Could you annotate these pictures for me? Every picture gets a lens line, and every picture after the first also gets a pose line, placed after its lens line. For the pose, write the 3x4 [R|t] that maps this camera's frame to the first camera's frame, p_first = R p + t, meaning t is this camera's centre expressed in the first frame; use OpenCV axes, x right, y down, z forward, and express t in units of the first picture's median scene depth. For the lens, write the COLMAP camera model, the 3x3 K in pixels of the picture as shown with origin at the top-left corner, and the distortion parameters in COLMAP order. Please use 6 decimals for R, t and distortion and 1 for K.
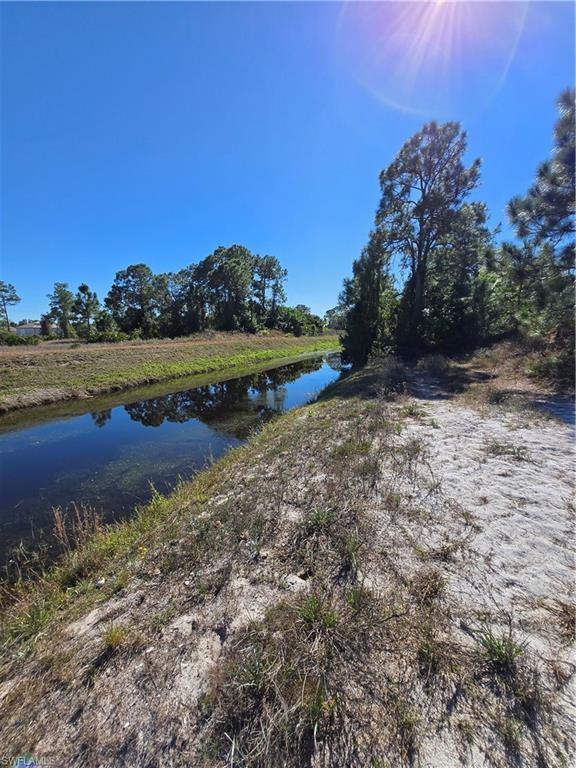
lens RADIAL K [[301.6, 0, 277.6], [0, 301.6, 388.6], [0, 0, 1]] dist [-0.001579, -0.000637]
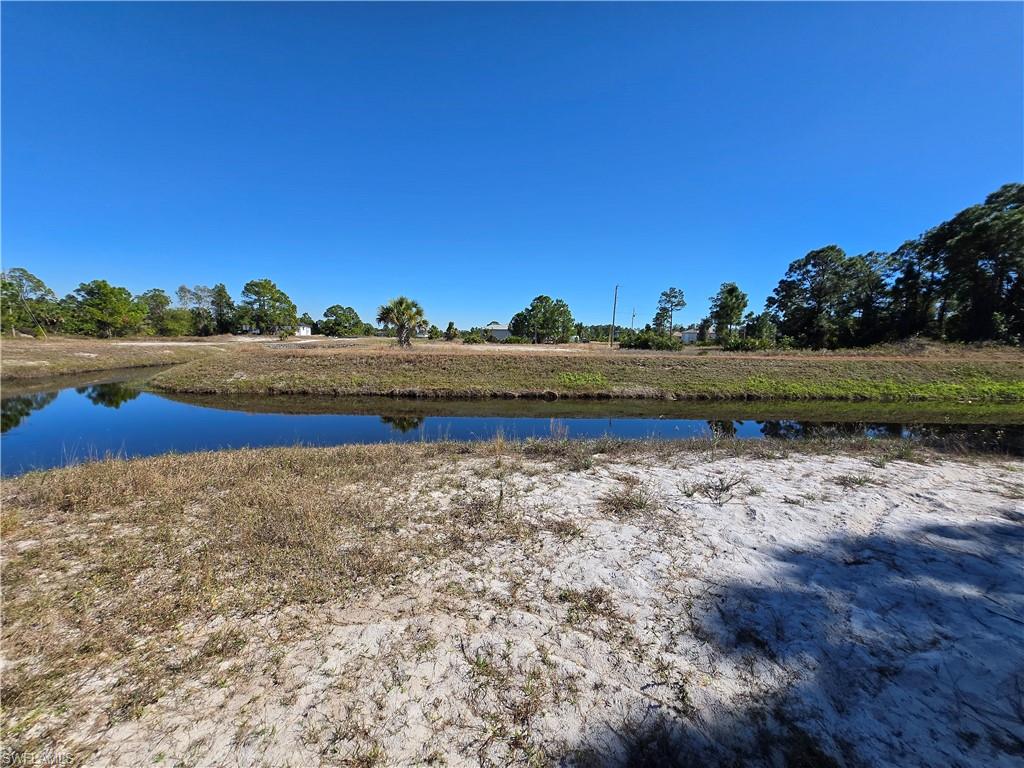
lens RADIAL K [[402.1, 0, 511.2], [0, 402.1, 384.5], [0, 0, 1]] dist [-0.001579, -0.000637]
pose [[0.423613, 0.120332, -0.897815, 0.530468], [-0.182283, 0.982187, 0.045634, 0.020717], [0.887313, 0.144325, 0.438002, -0.187812]]
